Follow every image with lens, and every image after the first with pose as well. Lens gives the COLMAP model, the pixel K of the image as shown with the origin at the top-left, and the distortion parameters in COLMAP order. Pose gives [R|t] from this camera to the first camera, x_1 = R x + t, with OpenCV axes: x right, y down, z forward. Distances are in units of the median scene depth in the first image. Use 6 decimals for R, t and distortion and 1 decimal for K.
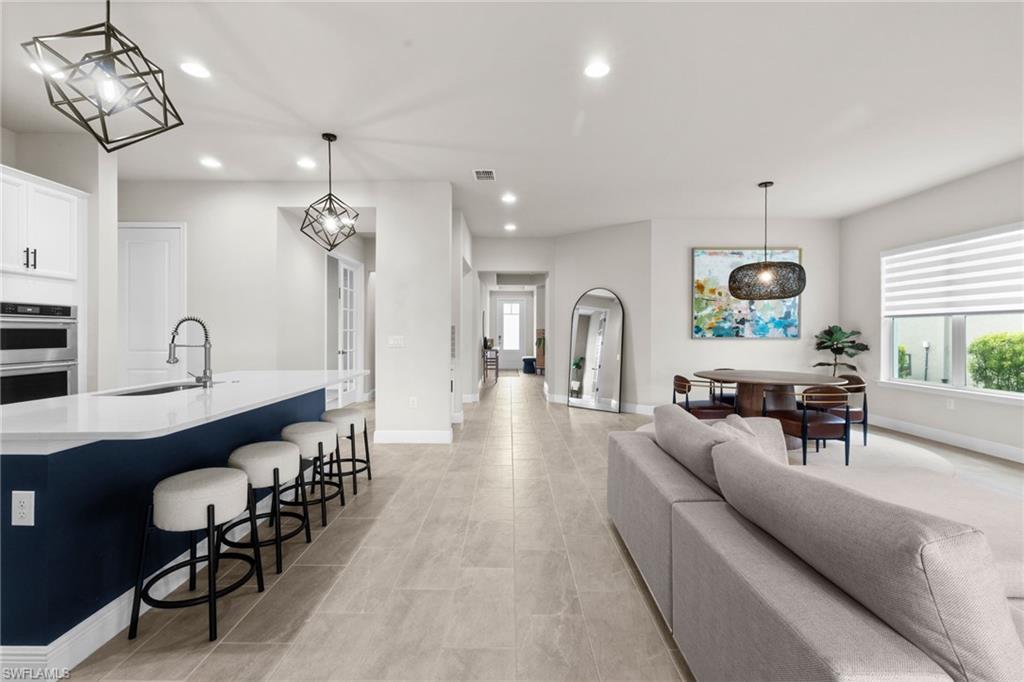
lens RADIAL K [[437.7, 0, 504.8], [0, 437.7, 336.2], [0, 0, 1]] dist [0.001220, 0.000078]
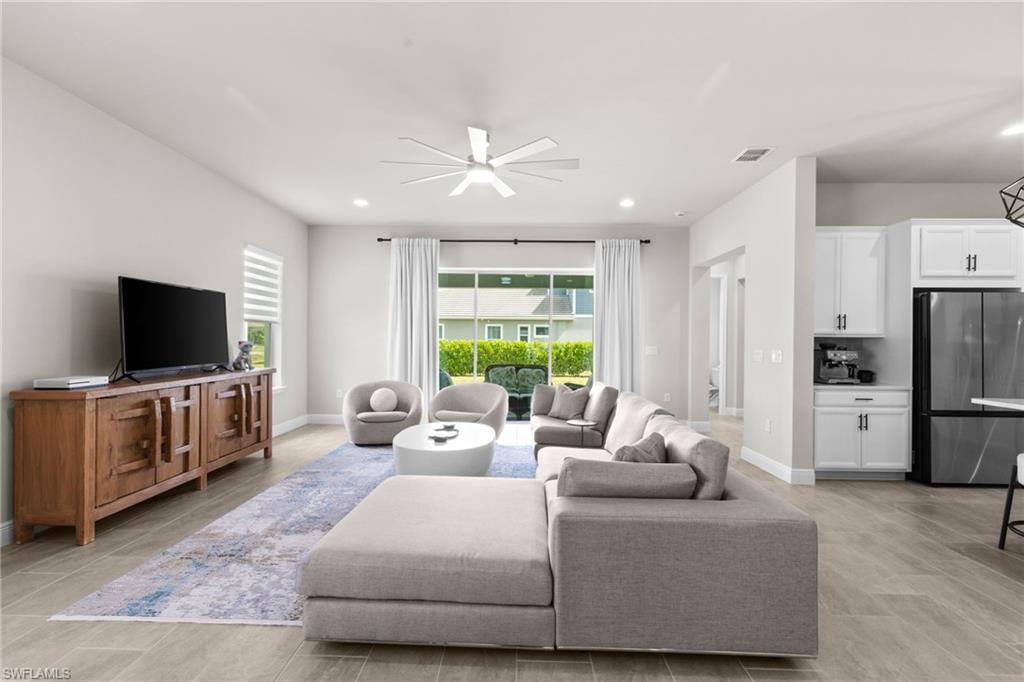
lens RADIAL K [[478.4, 0, 498.5], [0, 478.4, 341.2], [0, 0, 1]] dist [-0.004337, 0.001626]
pose [[-0.999631, -0.012713, 0.023993, 0.365855], [-0.012410, 0.999842, 0.012725, -0.011050], [-0.024151, 0.012423, -0.999631, 0.930832]]
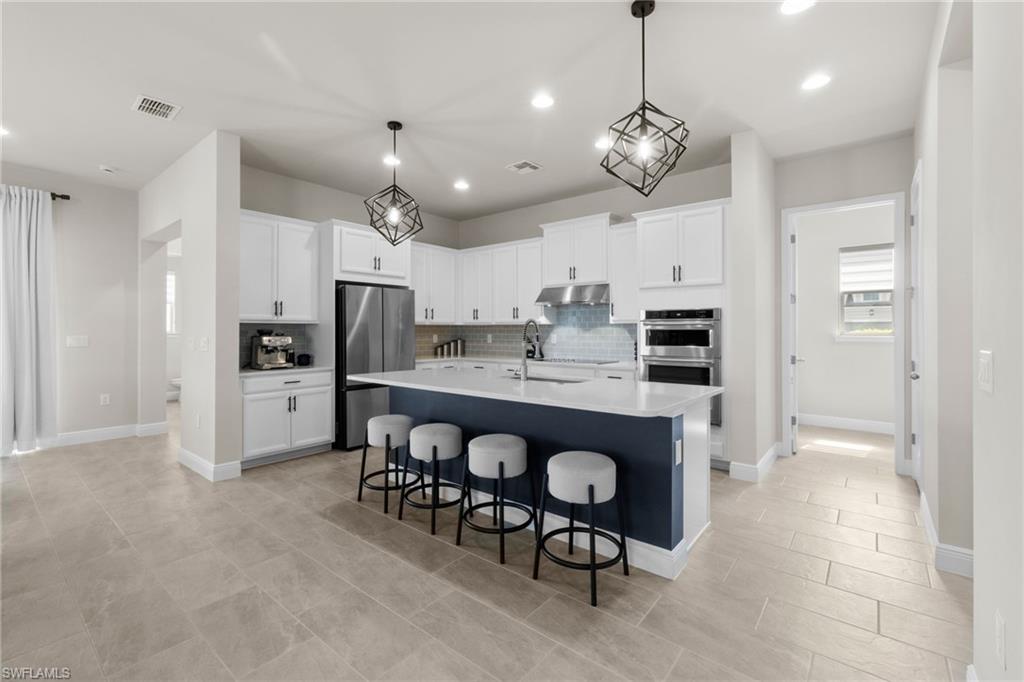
lens RADIAL K [[449.9, 0, 510.7], [0, 449.9, 328.4], [0, 0, 1]] dist [-0.000405, 0.002665]
pose [[-0.626522, -0.007301, -0.779370, 0.138344], [-0.010448, 0.999945, -0.000969, -0.009120], [0.779334, 0.007536, -0.626564, 0.913830]]
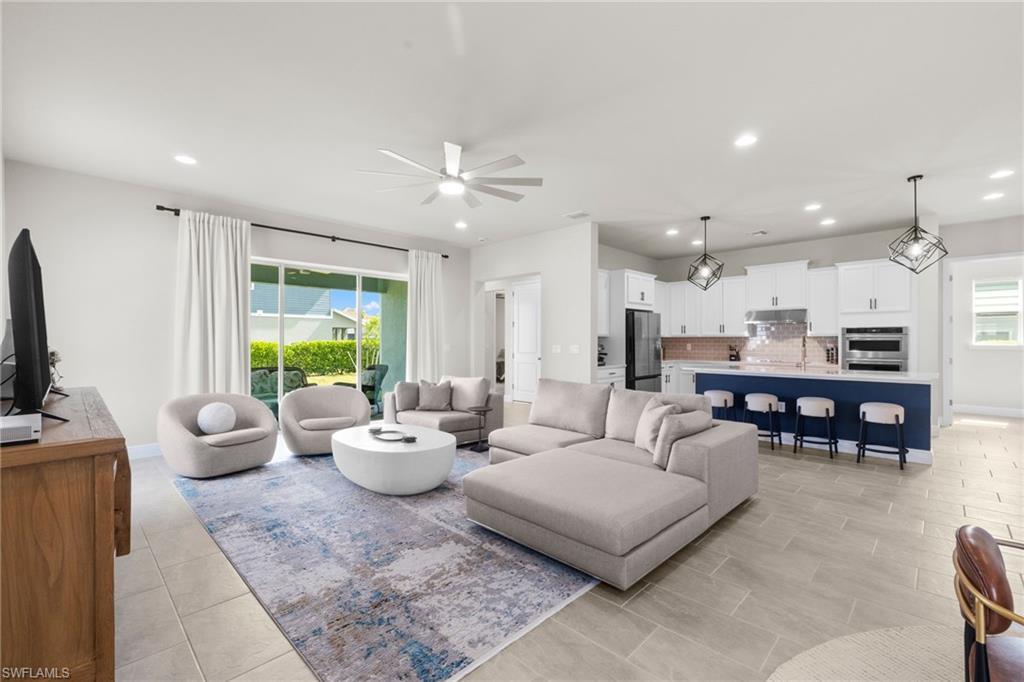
lens RADIAL K [[449.9, 0, 511.1], [0, 449.9, 337.5], [0, 0, 1]] dist [-0.000405, 0.002665]
pose [[-0.693592, -0.008878, -0.720314, 0.902935], [-0.009413, 0.999950, -0.003261, -0.005536], [0.720307, 0.004519, -0.693641, 0.778979]]
